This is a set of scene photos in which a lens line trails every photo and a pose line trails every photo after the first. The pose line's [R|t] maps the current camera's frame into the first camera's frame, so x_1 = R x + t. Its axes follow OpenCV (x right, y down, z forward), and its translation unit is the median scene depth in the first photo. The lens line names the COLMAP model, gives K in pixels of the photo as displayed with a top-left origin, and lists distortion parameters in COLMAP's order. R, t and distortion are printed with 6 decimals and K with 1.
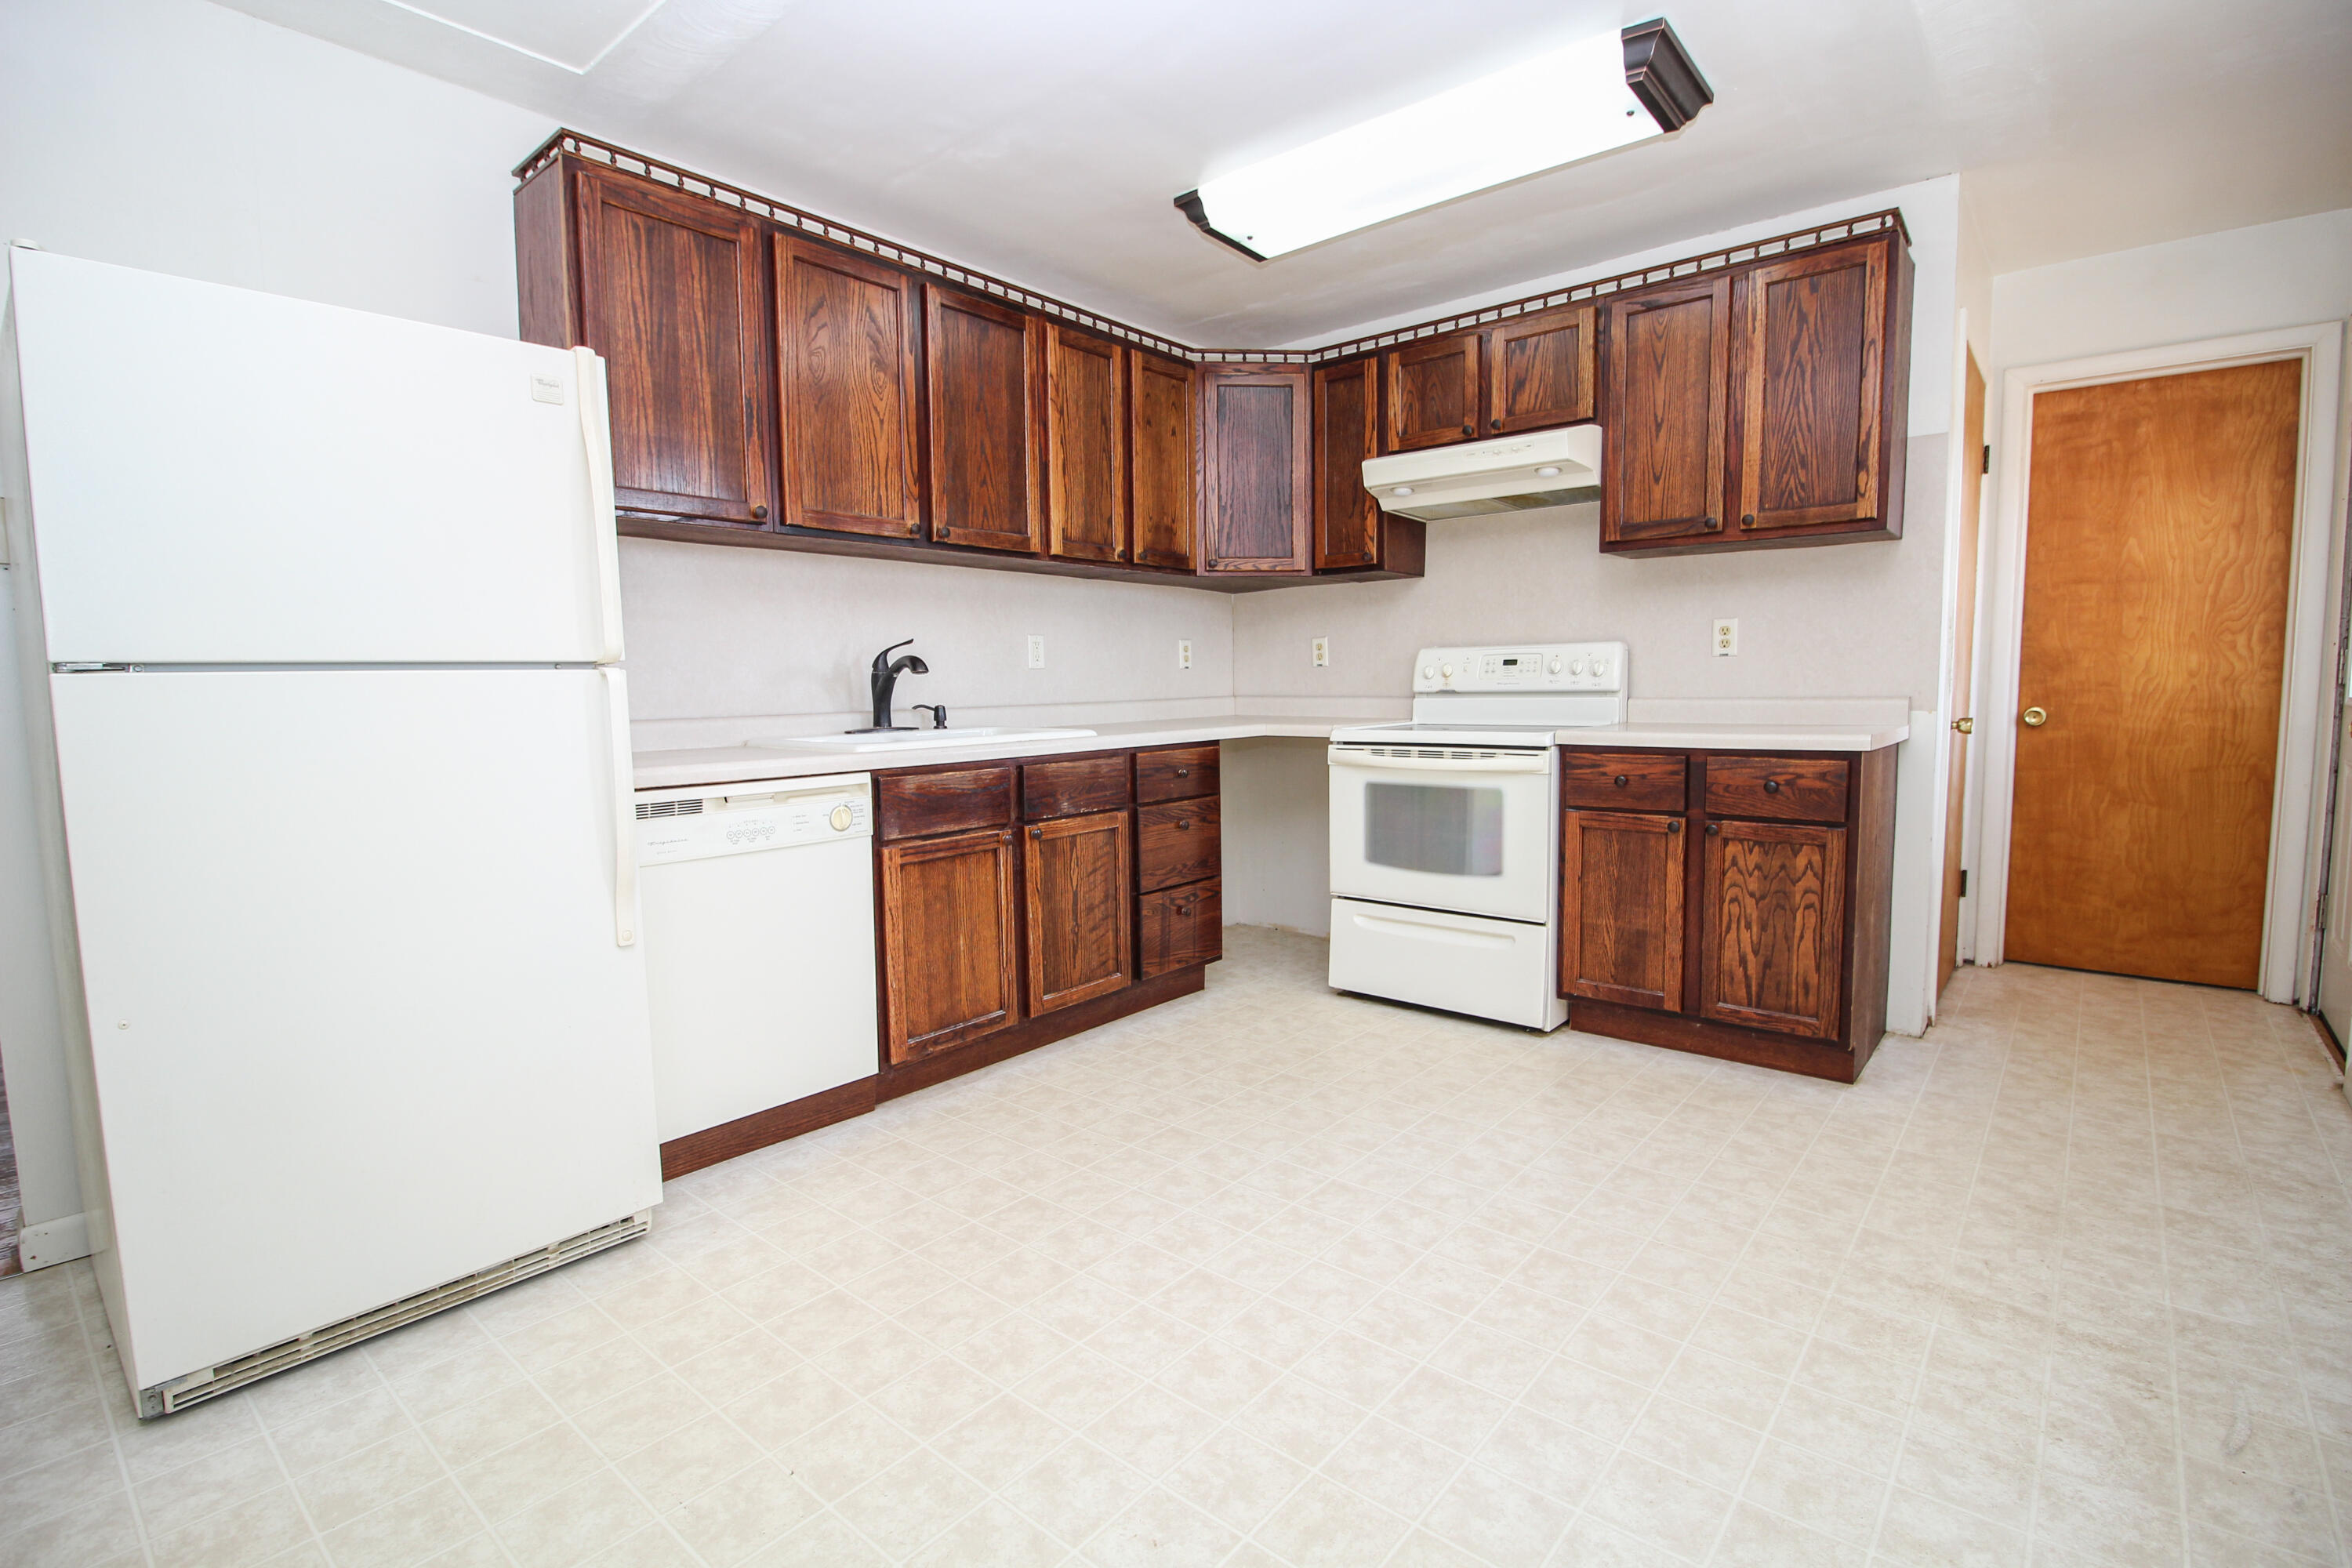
lens RADIAL K [[1092.4, 0, 1186.0], [0, 1092.4, 789.0], [0, 0, 1]] dist [0.004523, -0.015191]
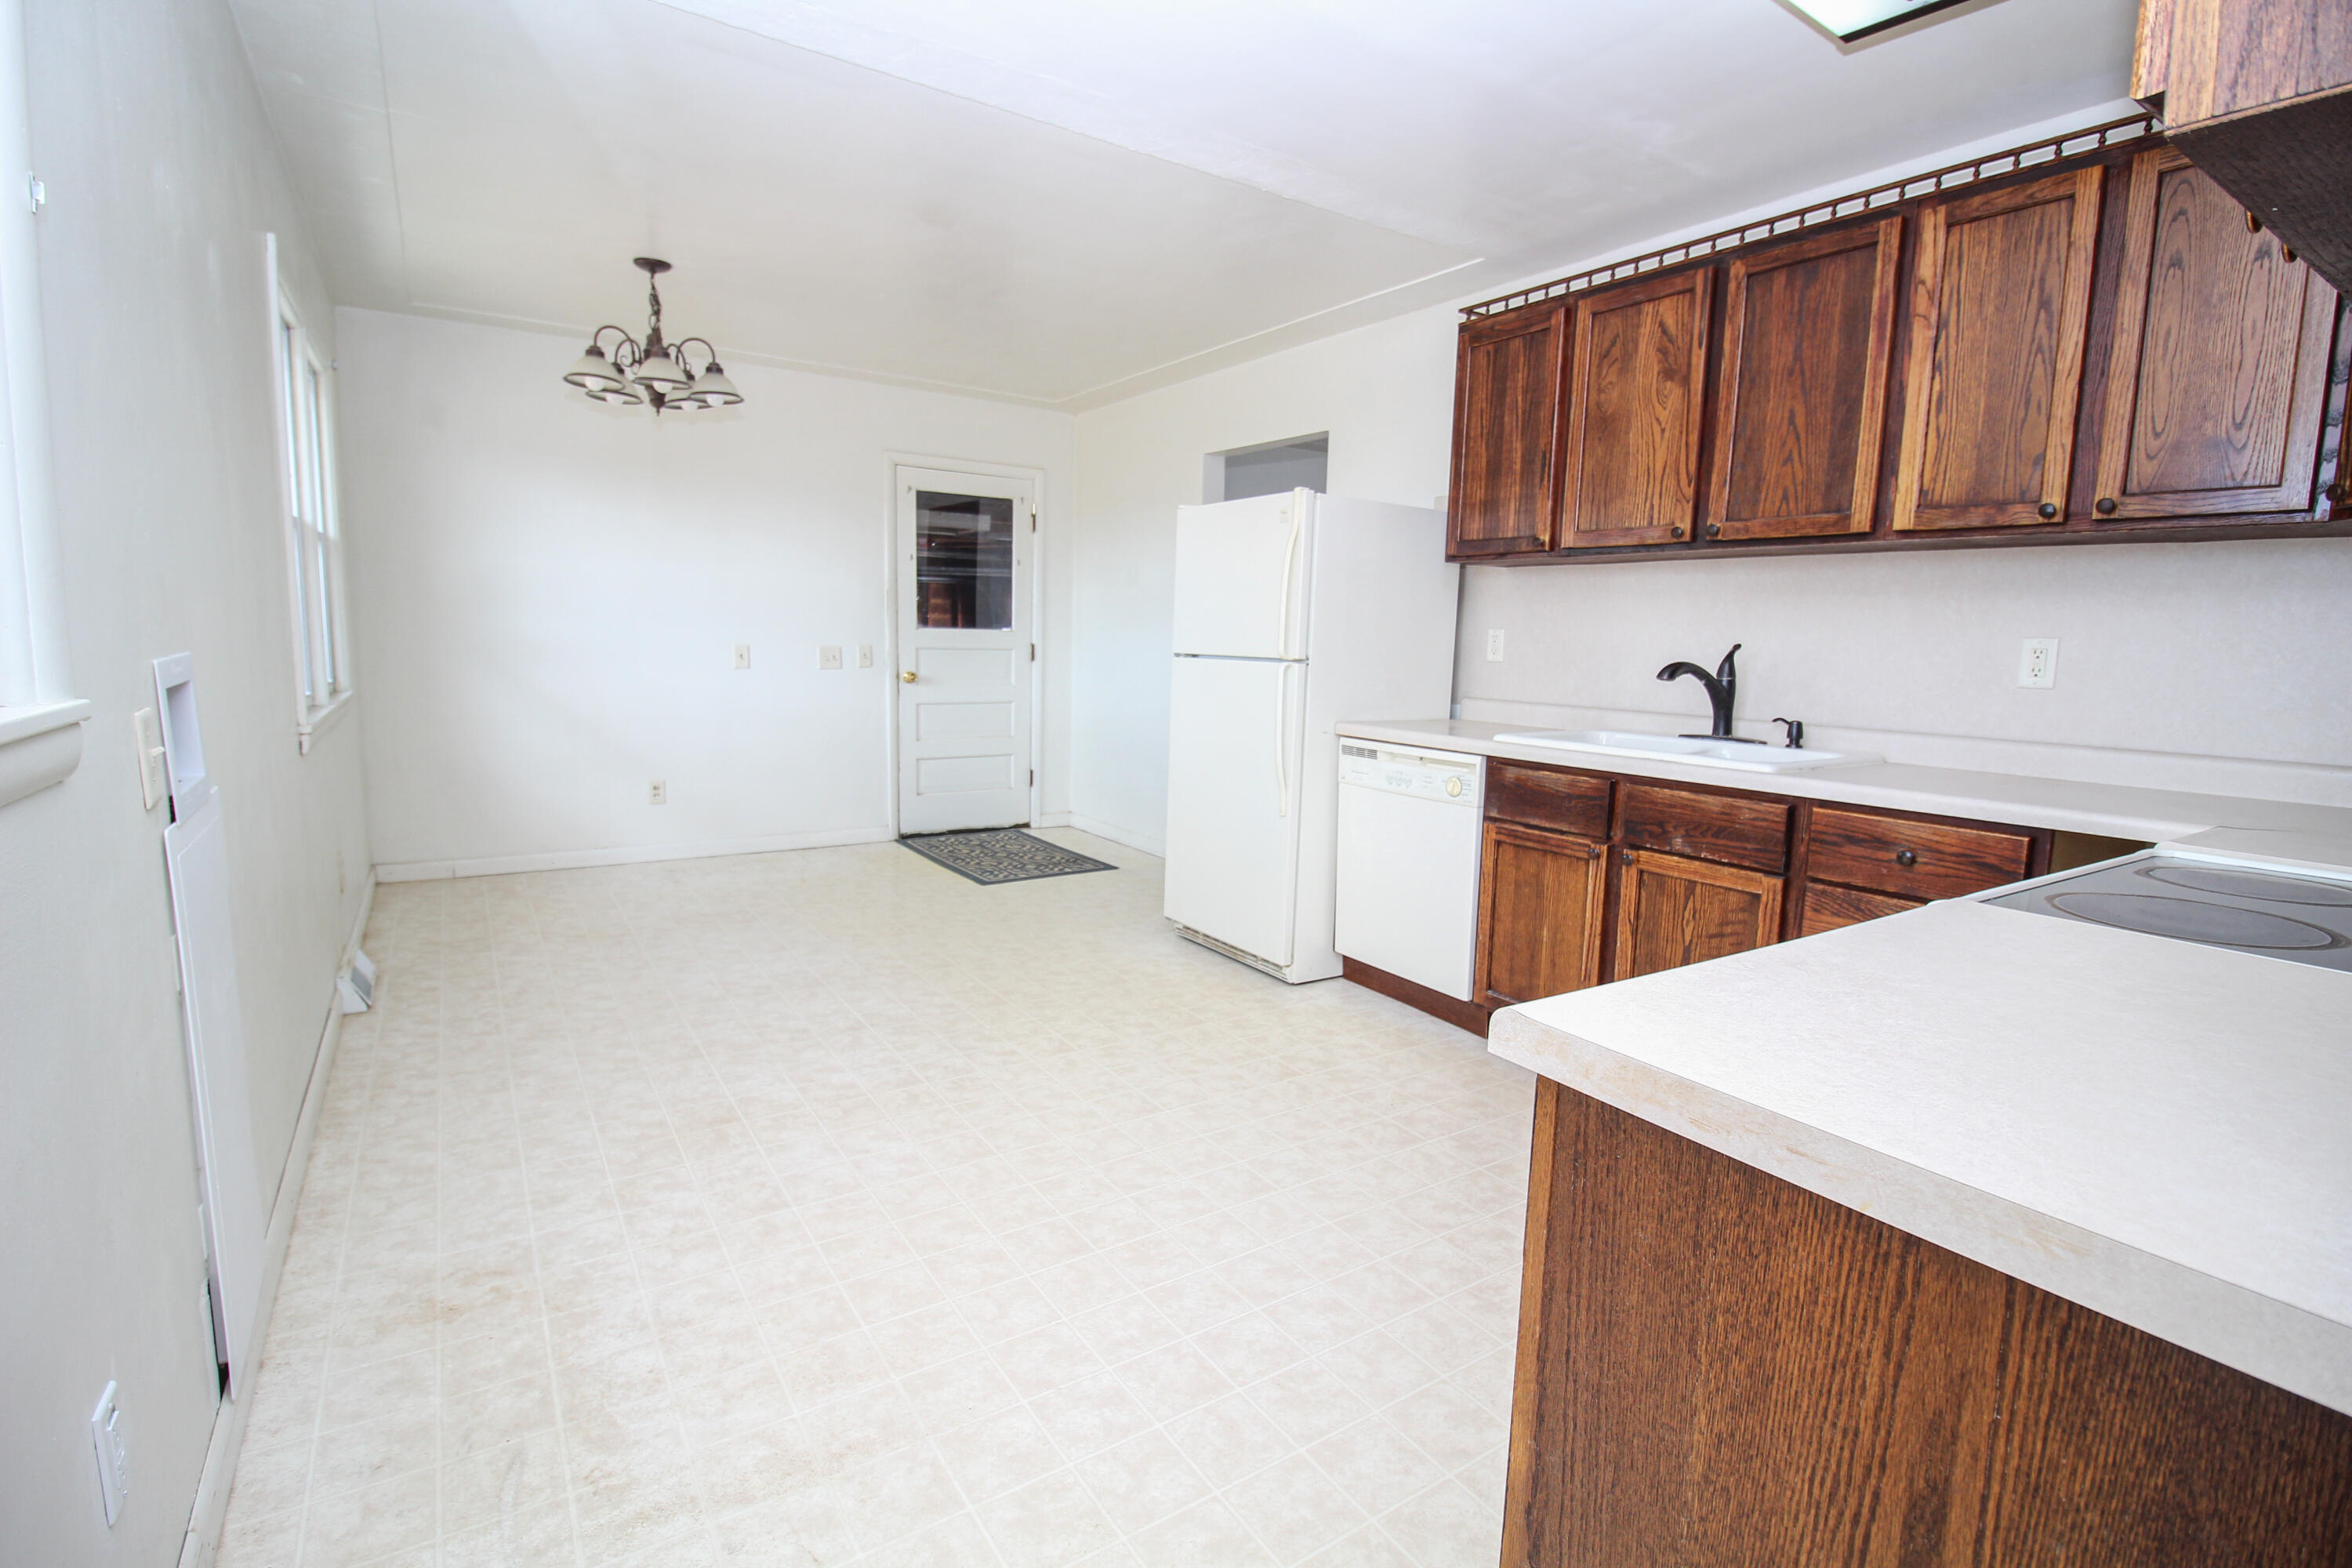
lens RADIAL K [[1092.4, 0, 1186.0], [0, 1092.4, 789.0], [0, 0, 1]] dist [0.004523, -0.015191]
pose [[-0.276553, 0.141585, -0.950511, 0.791002], [-0.119064, 0.976418, 0.180086, -0.131290], [0.953594, 0.162975, -0.253174, 0.824327]]
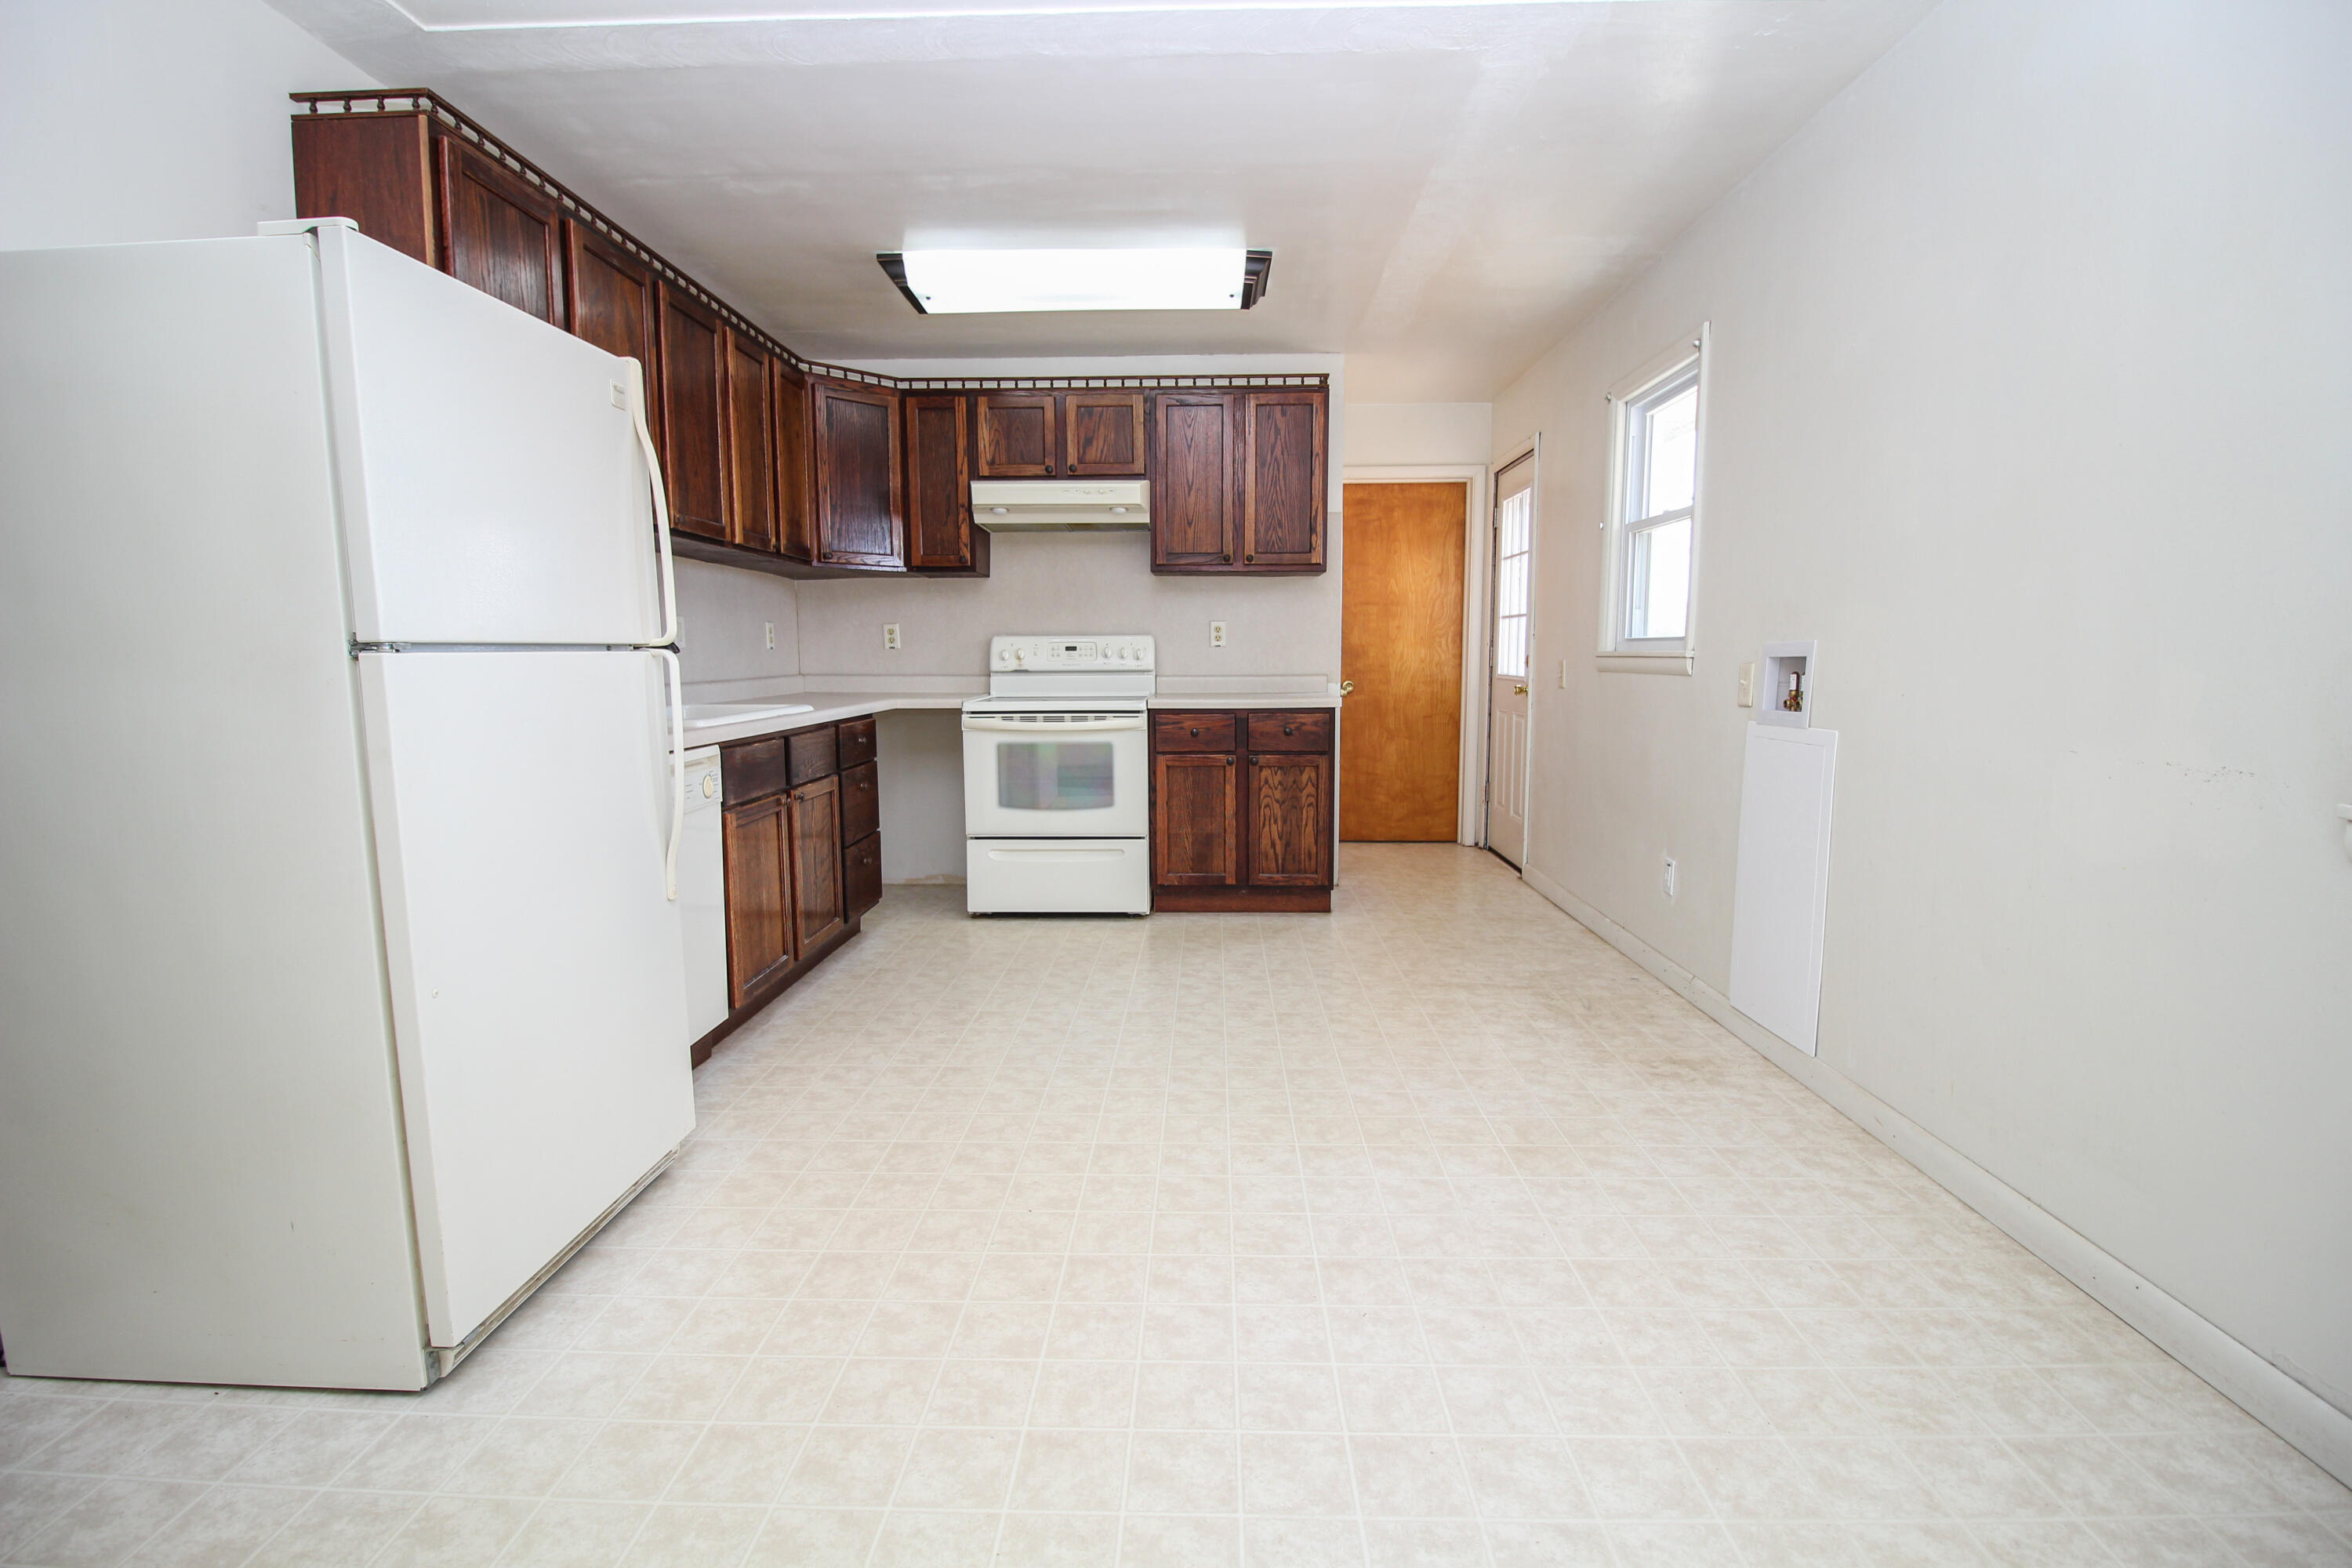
lens RADIAL K [[1092.4, 0, 1186.0], [0, 1092.4, 789.0], [0, 0, 1]] dist [0.004523, -0.015191]
pose [[0.779484, -0.066538, 0.622878, -0.503075], [0.054603, 0.997775, 0.038254, 0.011011], [-0.624038, 0.004193, 0.781383, -0.126674]]
